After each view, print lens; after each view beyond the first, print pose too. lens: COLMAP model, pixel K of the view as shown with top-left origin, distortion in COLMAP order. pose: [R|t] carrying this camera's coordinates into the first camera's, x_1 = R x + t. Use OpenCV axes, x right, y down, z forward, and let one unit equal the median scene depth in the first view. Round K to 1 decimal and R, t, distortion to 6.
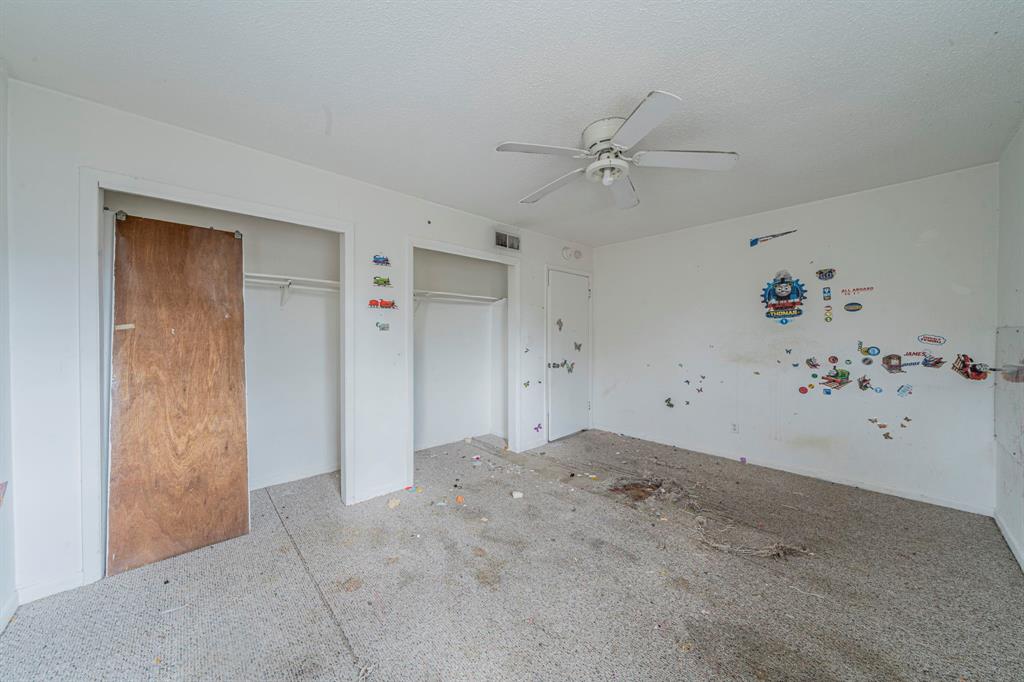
lens RADIAL K [[355.6, 0, 512.8], [0, 355.6, 336.5], [0, 0, 1]] dist [-0.000620, -0.000024]
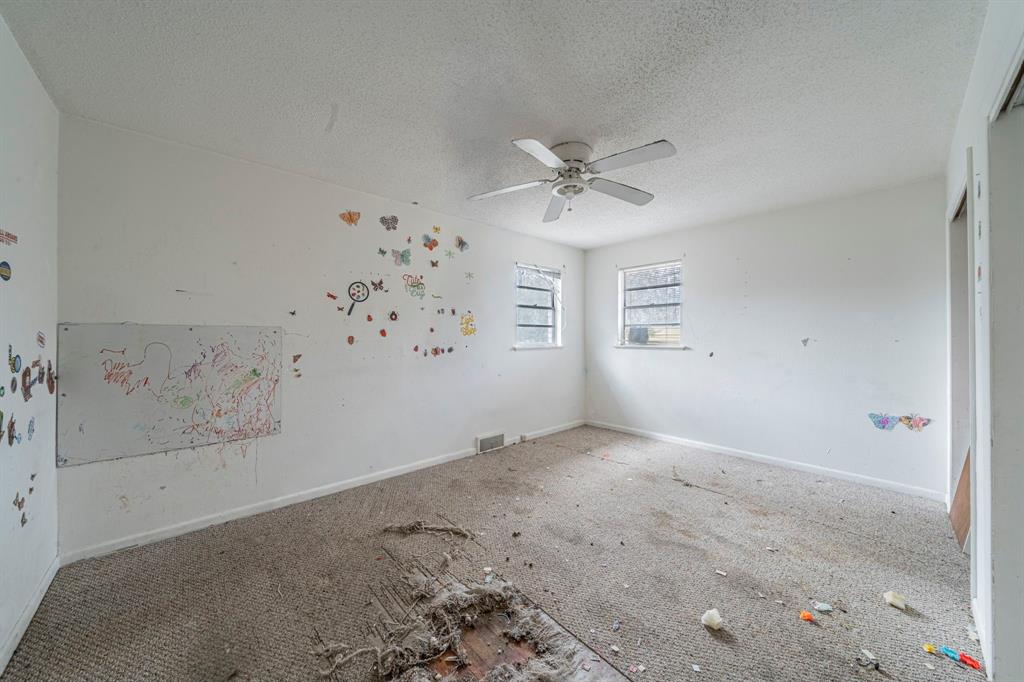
lens RADIAL K [[355.6, 0, 512.8], [0, 355.6, 336.5], [0, 0, 1]] dist [-0.000620, -0.000024]
pose [[-0.999849, 0.000804, 0.017361, 0.445857], [0.000867, 0.999993, 0.003632, 0.004866], [-0.017358, 0.003646, -0.999843, 2.234684]]
